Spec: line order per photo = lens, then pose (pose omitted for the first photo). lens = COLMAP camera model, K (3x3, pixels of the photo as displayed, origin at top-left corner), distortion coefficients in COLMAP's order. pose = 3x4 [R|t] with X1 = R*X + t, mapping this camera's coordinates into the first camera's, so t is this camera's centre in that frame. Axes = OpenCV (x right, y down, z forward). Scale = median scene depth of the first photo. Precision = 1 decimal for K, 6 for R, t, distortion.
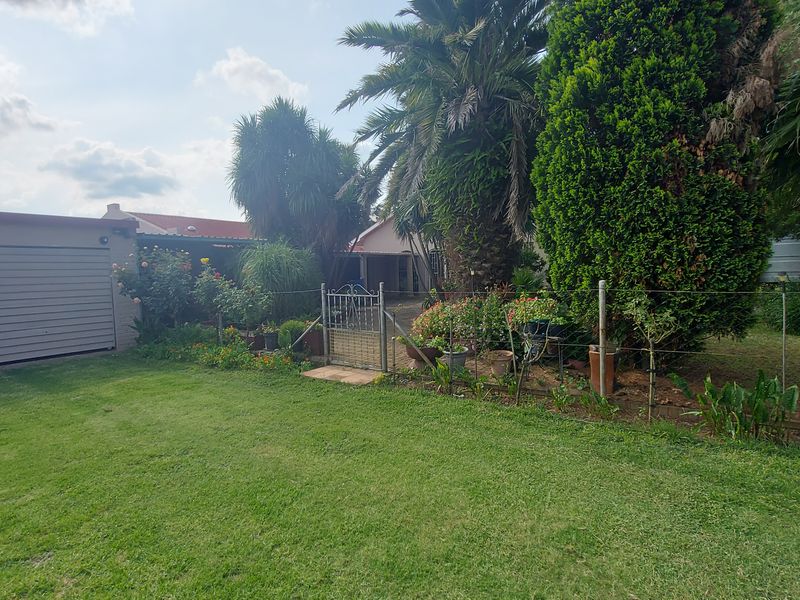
lens RADIAL K [[423.5, 0, 397.2], [0, 423.5, 296.7], [0, 0, 1]] dist [-0.012956, -0.005210]
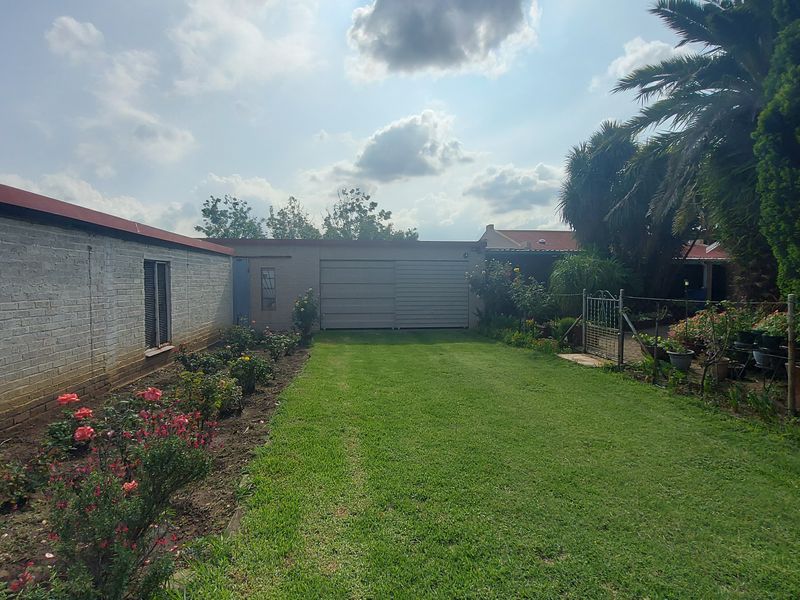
lens RADIAL K [[423.5, 0, 396.6], [0, 423.5, 303.7], [0, 0, 1]] dist [-0.012956, -0.005210]
pose [[0.659723, 0.063541, -0.748818, 0.372451], [-0.060231, 0.997684, 0.031594, 0.006538], [0.749091, 0.024259, 0.662023, -0.244040]]
